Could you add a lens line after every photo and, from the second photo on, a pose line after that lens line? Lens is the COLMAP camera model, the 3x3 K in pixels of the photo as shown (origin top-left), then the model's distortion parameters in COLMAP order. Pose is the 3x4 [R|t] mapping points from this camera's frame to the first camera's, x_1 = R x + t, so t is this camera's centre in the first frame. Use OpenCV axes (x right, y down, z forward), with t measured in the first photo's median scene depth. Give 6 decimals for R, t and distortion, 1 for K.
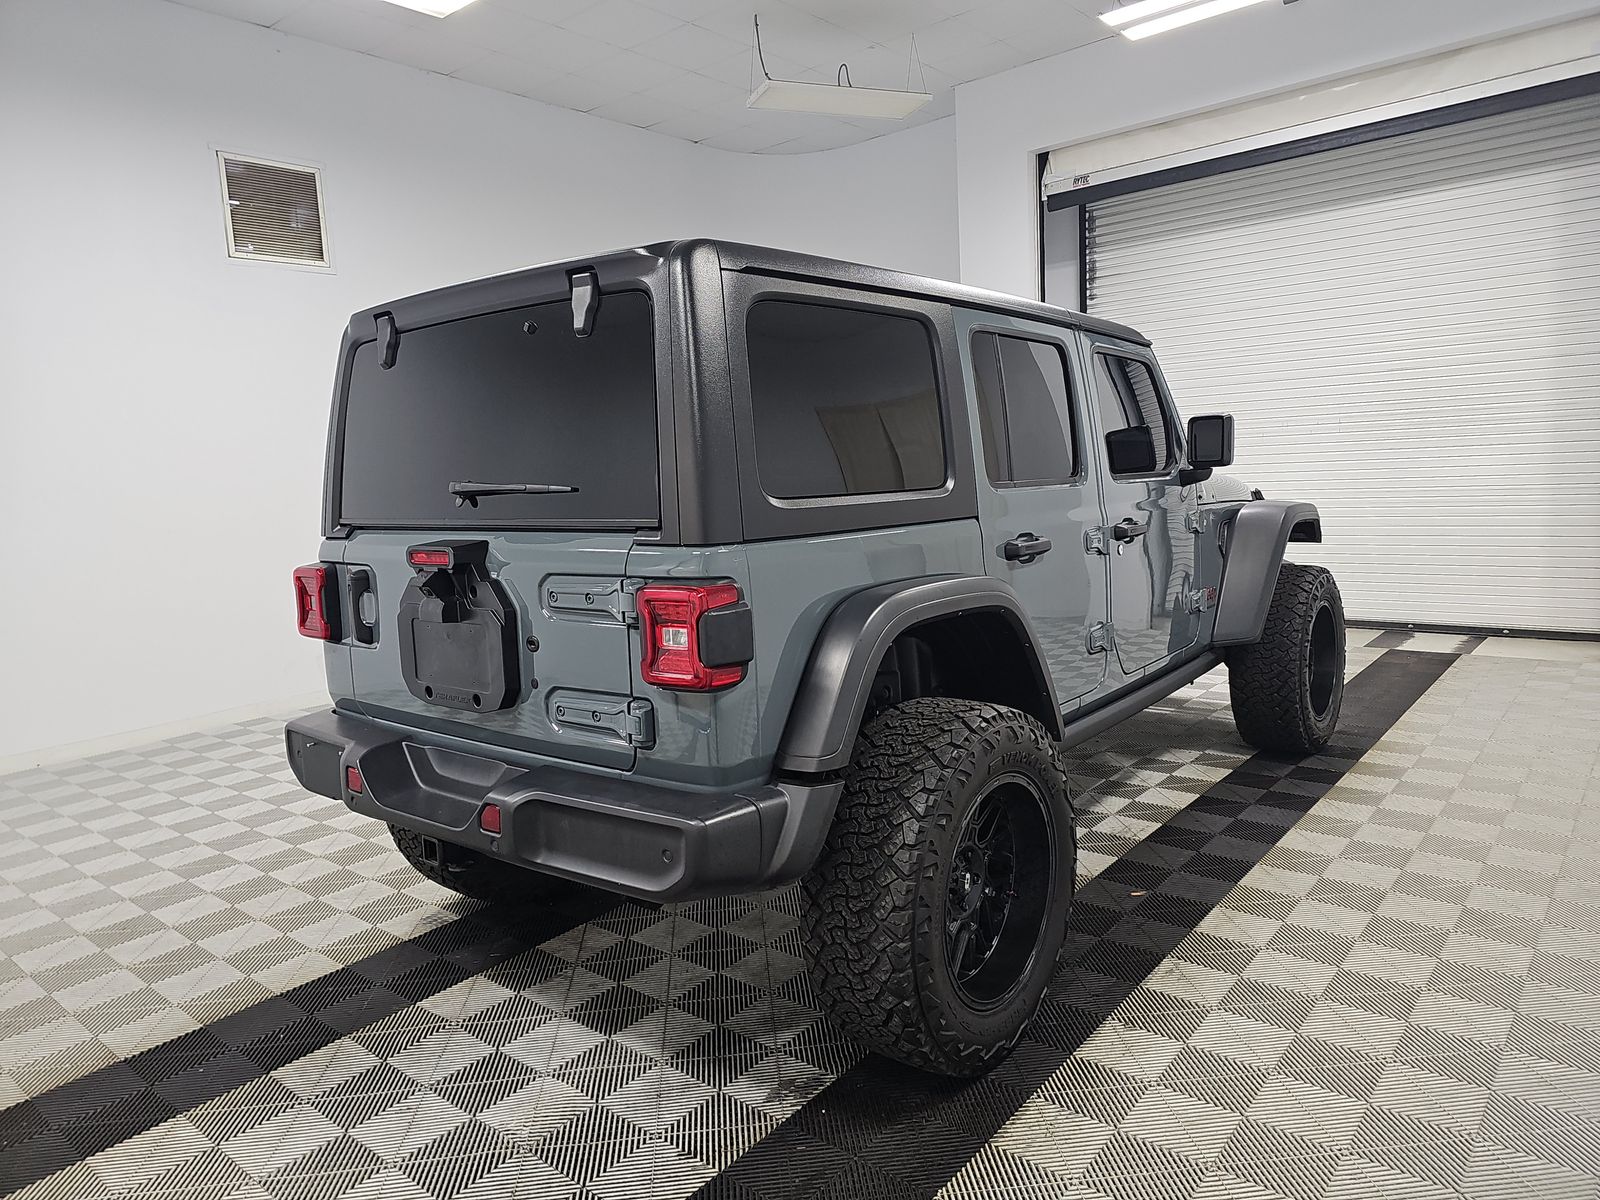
lens RADIAL K [[1053.3, 0, 811.5], [0, 1053.3, 600.3], [0, 0, 1]] dist [0.074741, -0.088051]
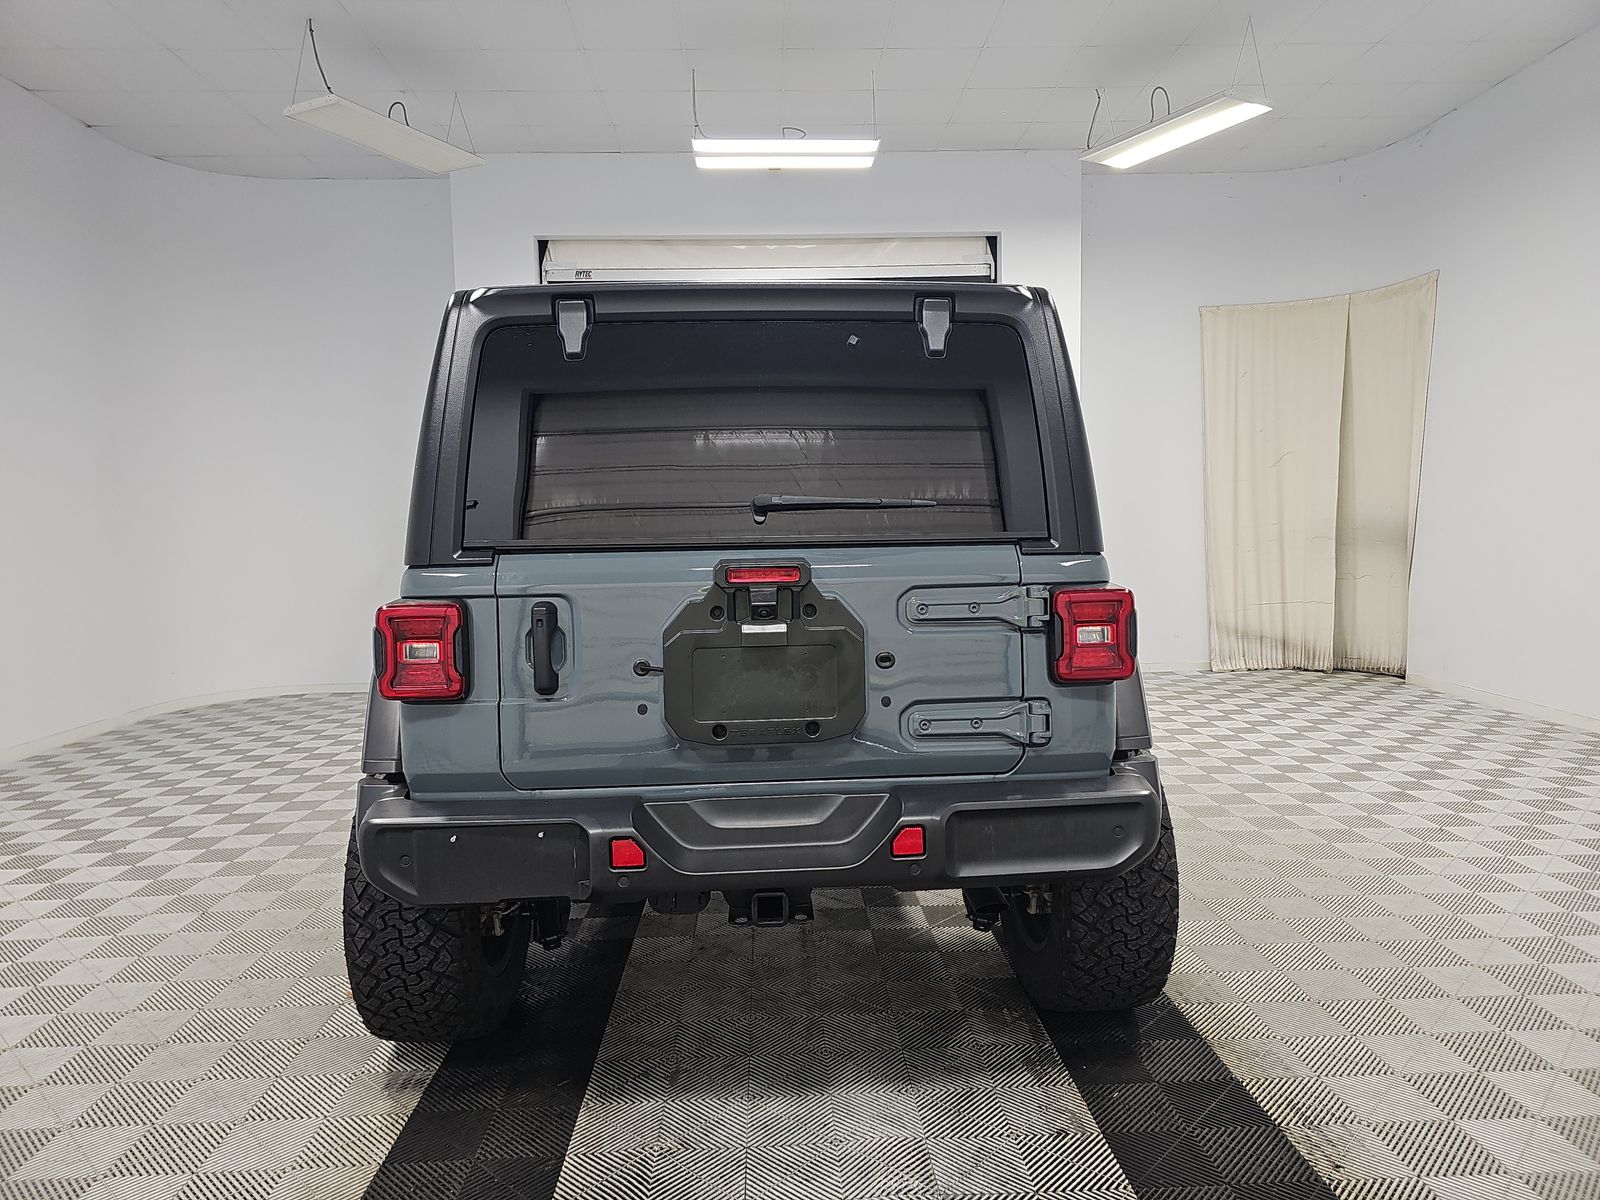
lens RADIAL K [[1053.3, 0, 811.5], [0, 1053.3, 600.3], [0, 0, 1]] dist [0.074741, -0.088051]
pose [[0.737490, -0.008808, 0.675300, -0.968971], [0.070604, 0.995441, -0.064122, 0.043550], [-0.671657, 0.094968, 0.734750, 0.329458]]
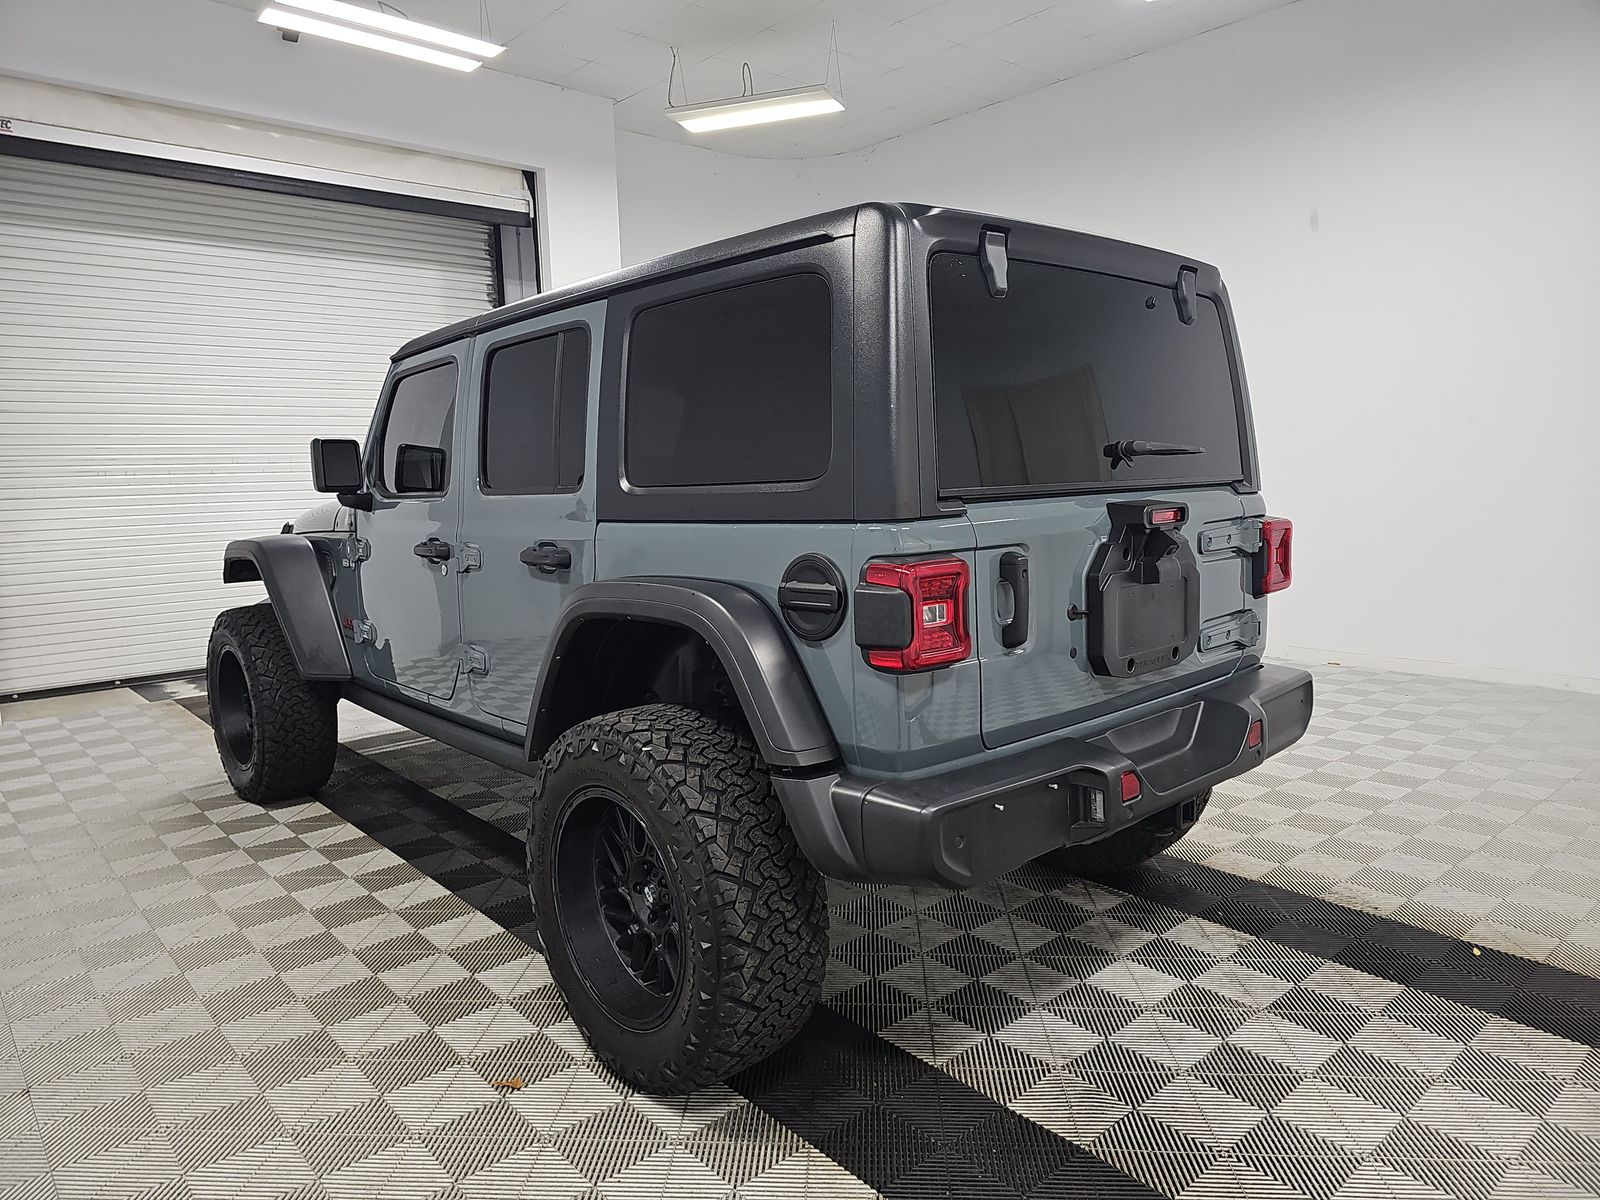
lens RADIAL K [[1047.8, 0, 801.6], [0, 1047.8, 609.5], [0, 0, 1]] dist [0.029183, 0.001477]
pose [[0.151410, -0.088470, 0.984504, -1.414922], [0.148174, 0.986764, 0.065885, -0.067947], [-0.977302, 0.135902, 0.162515, 1.207961]]
